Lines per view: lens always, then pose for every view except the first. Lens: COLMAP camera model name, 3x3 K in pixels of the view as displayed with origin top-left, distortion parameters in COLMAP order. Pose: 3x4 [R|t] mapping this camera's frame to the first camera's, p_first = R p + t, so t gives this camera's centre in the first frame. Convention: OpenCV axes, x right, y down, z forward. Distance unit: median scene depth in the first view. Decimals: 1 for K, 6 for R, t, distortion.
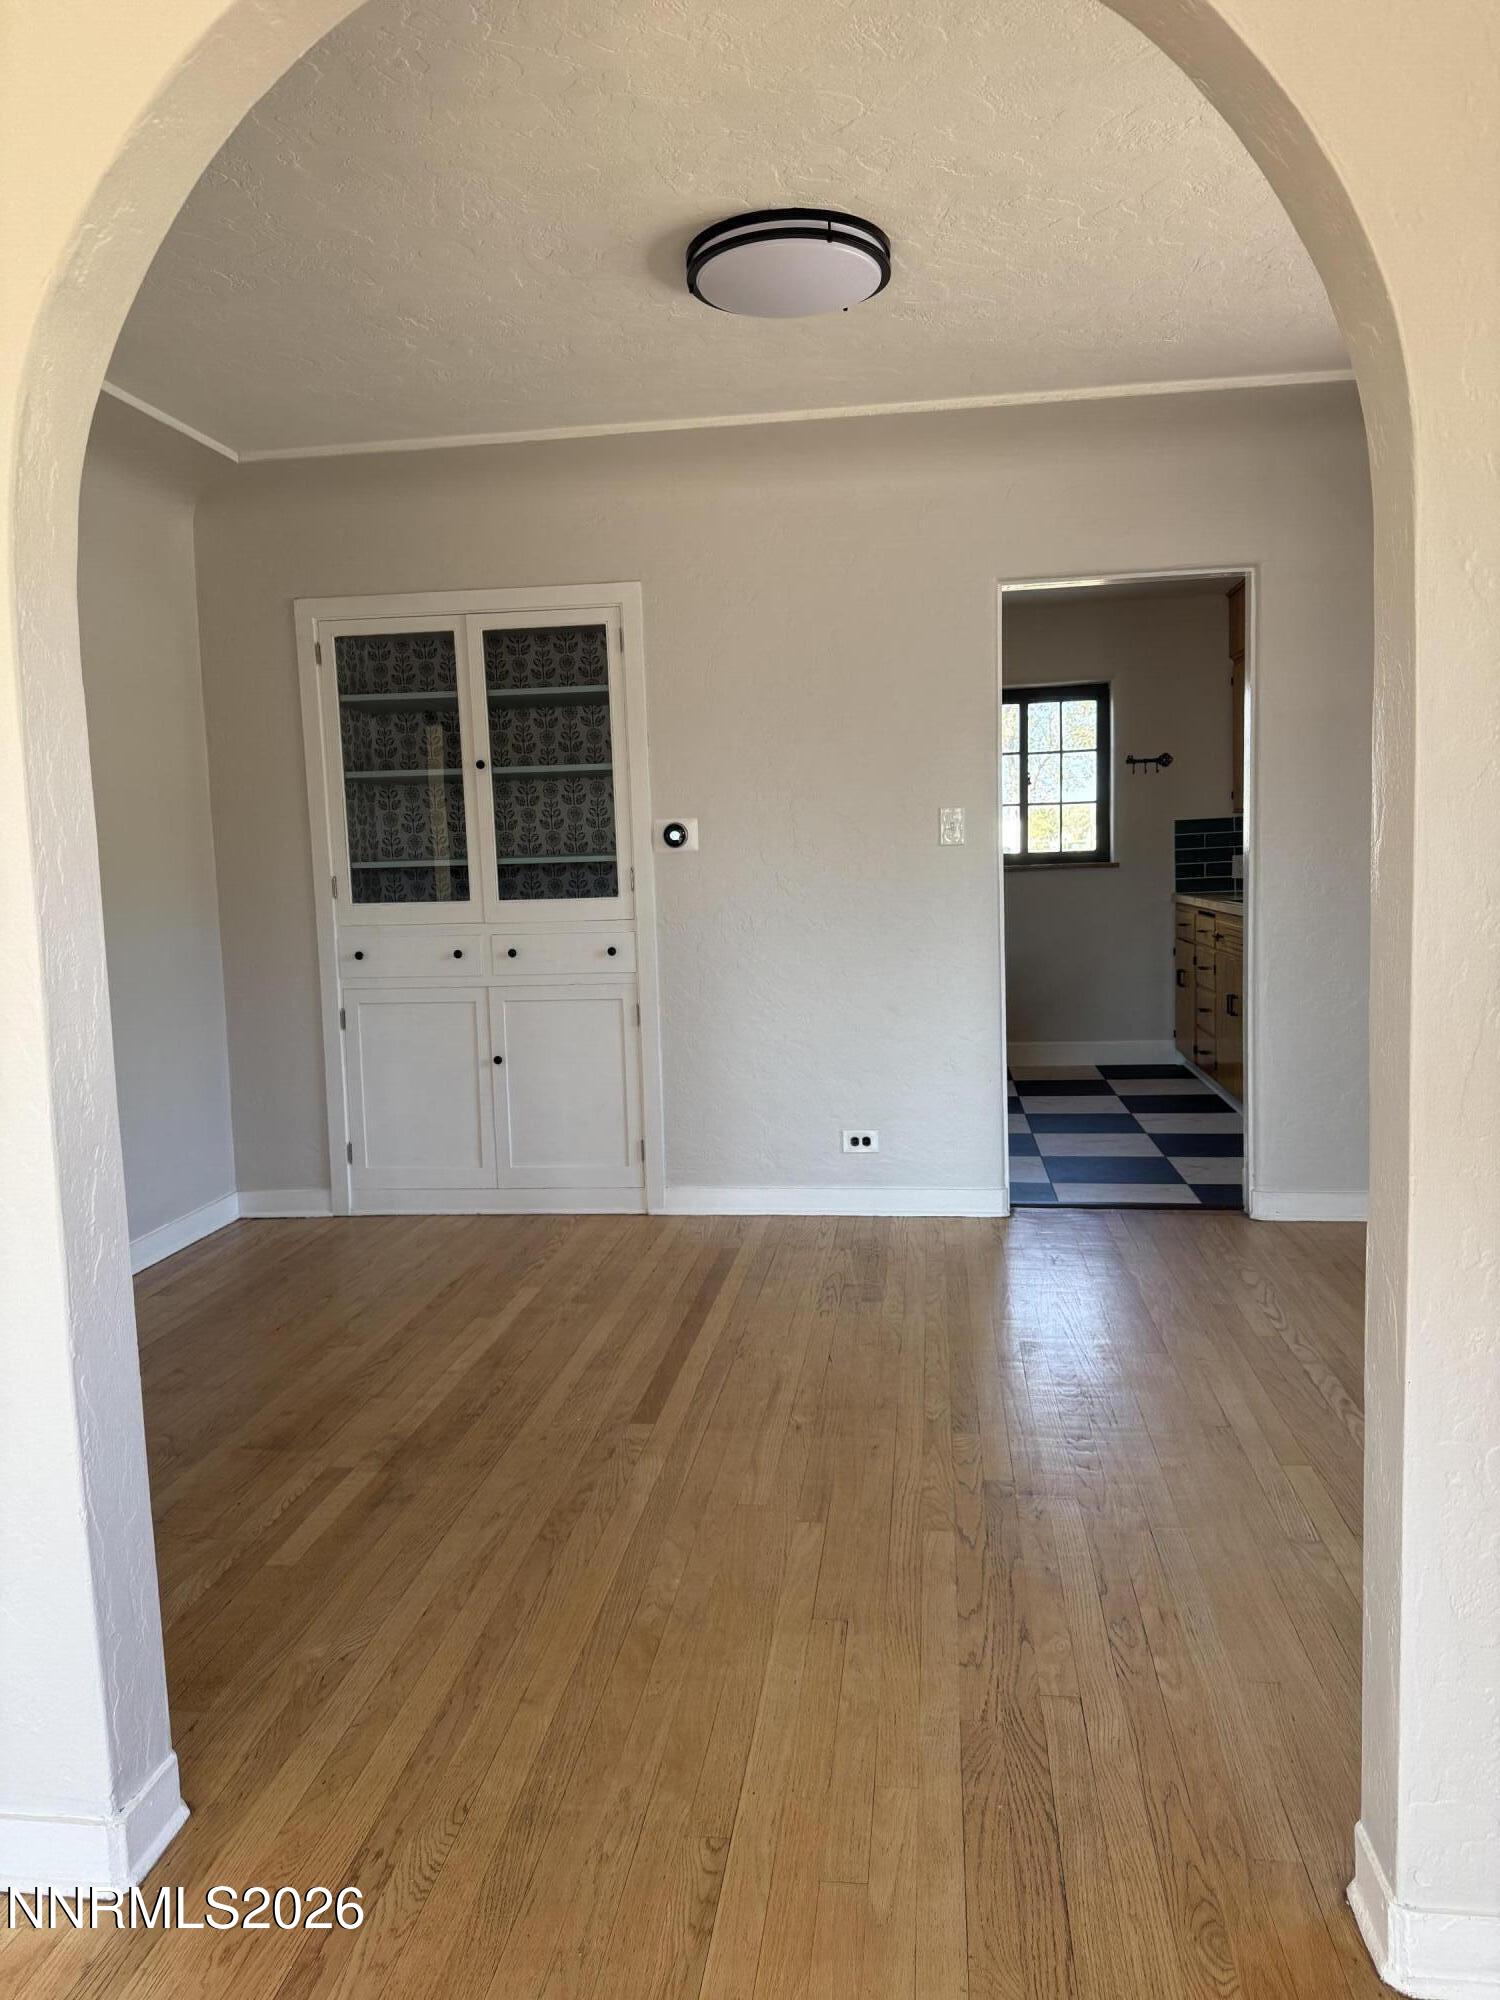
lens RADIAL K [[1402.1, 0, 753.0], [0, 1402.1, 990.5], [0, 0, 1]] dist [0.009893, -0.019800]
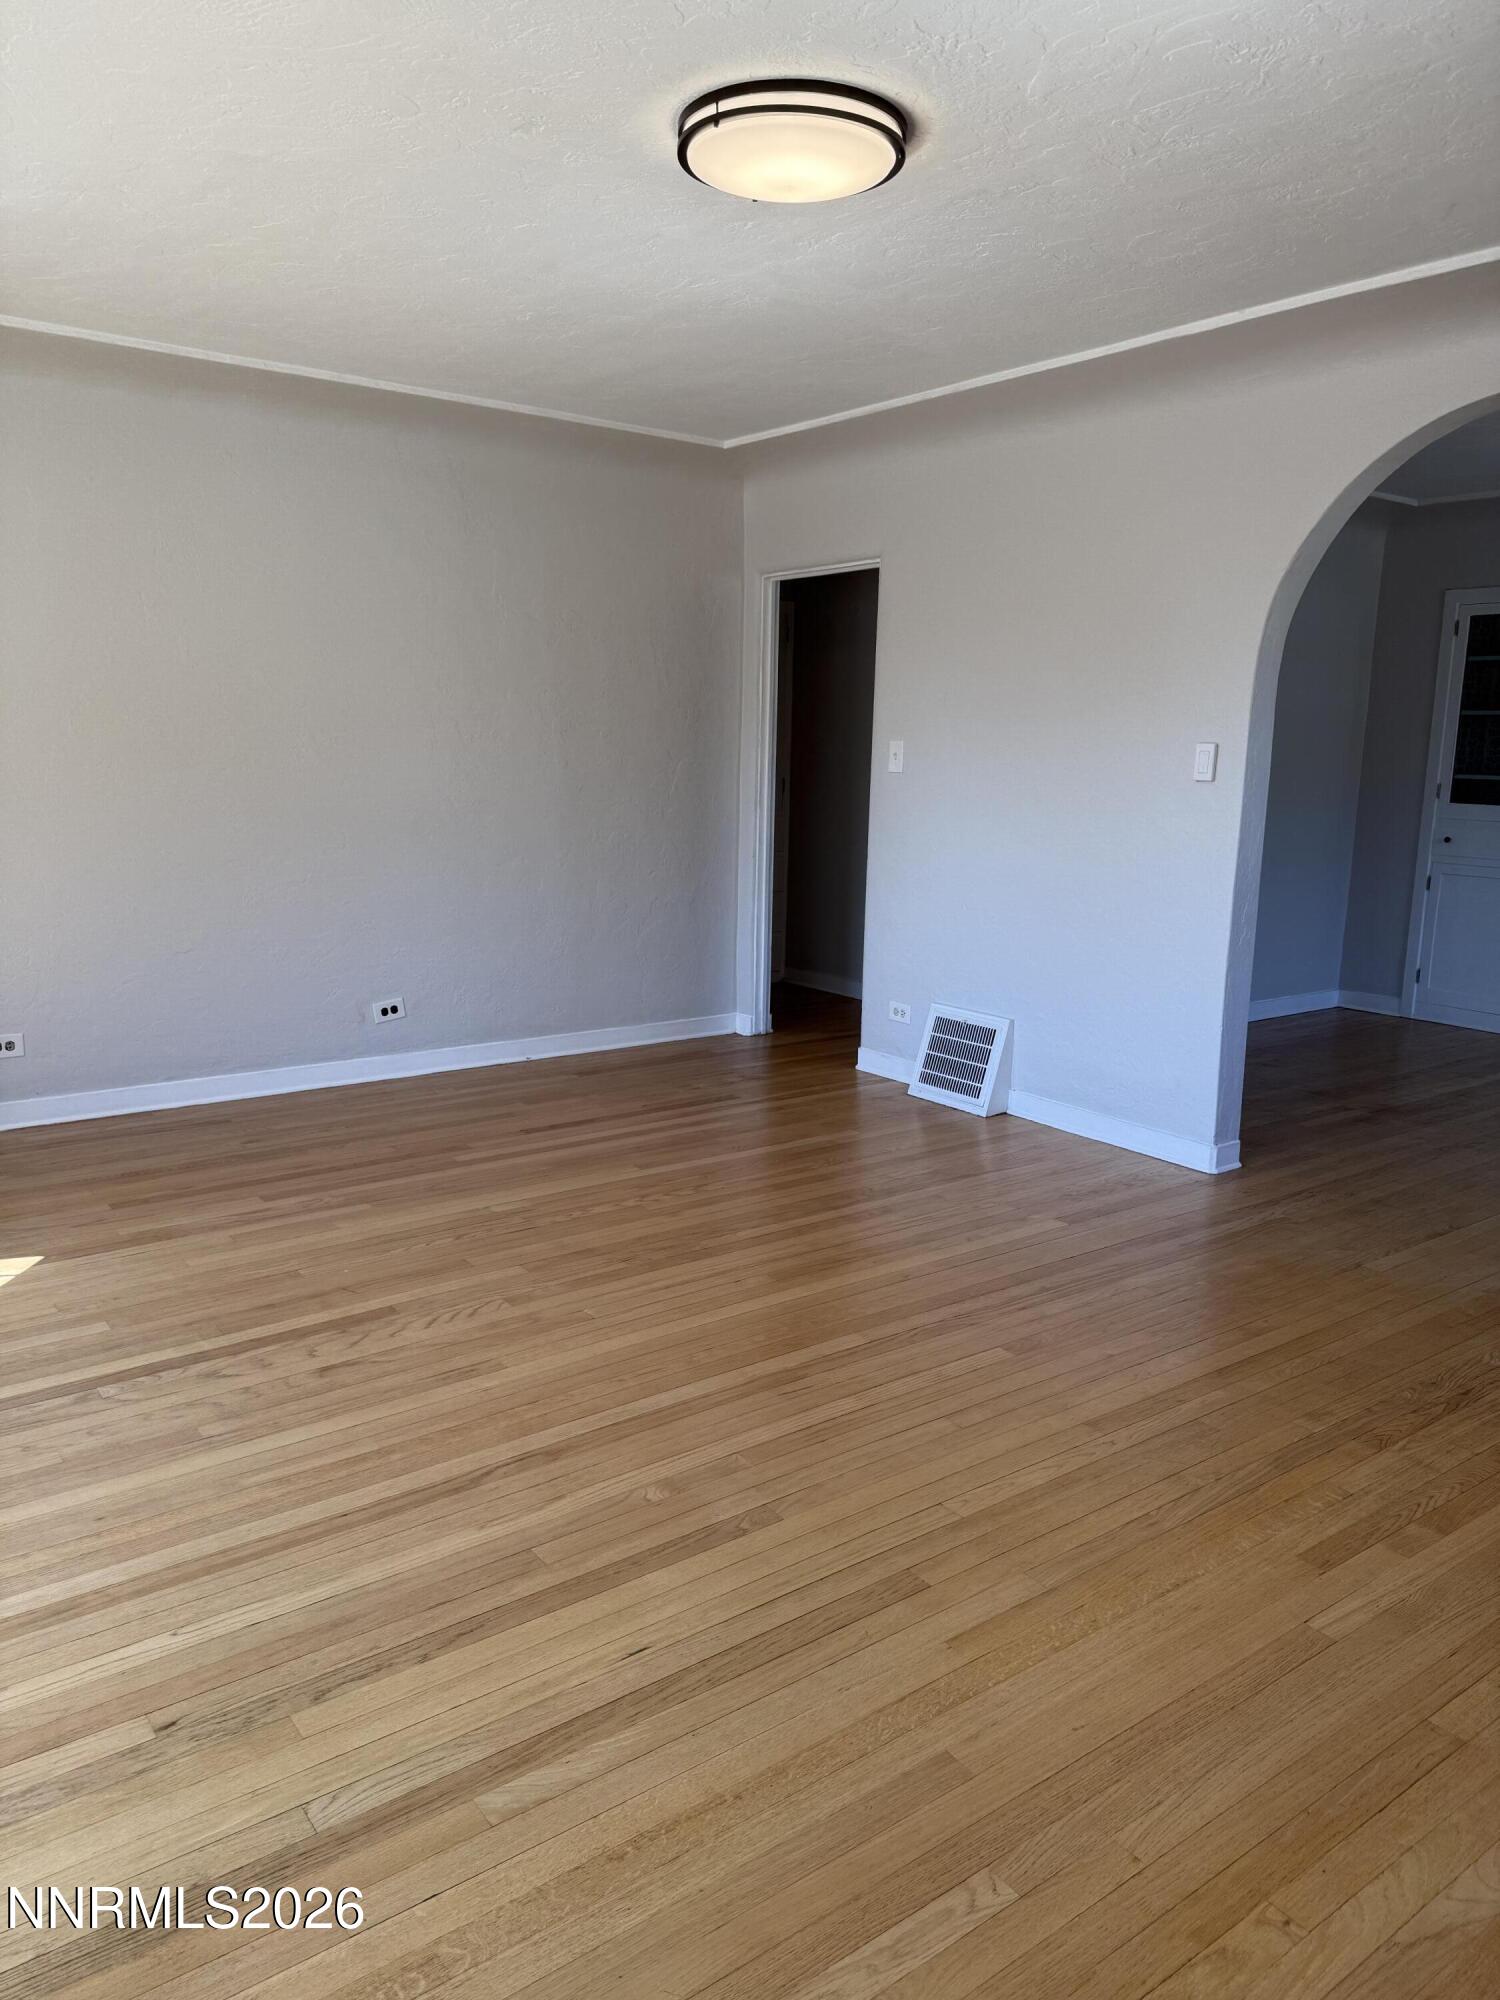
lens RADIAL K [[1402.1, 0, 753.2], [0, 1402.1, 1011.0], [0, 0, 1]] dist [0.009893, -0.019800]
pose [[0.690711, 0.180949, -0.700126, 0.270608], [-0.113079, 0.983303, 0.142578, 0.022931], [0.714235, -0.019310, 0.699639, -0.529427]]
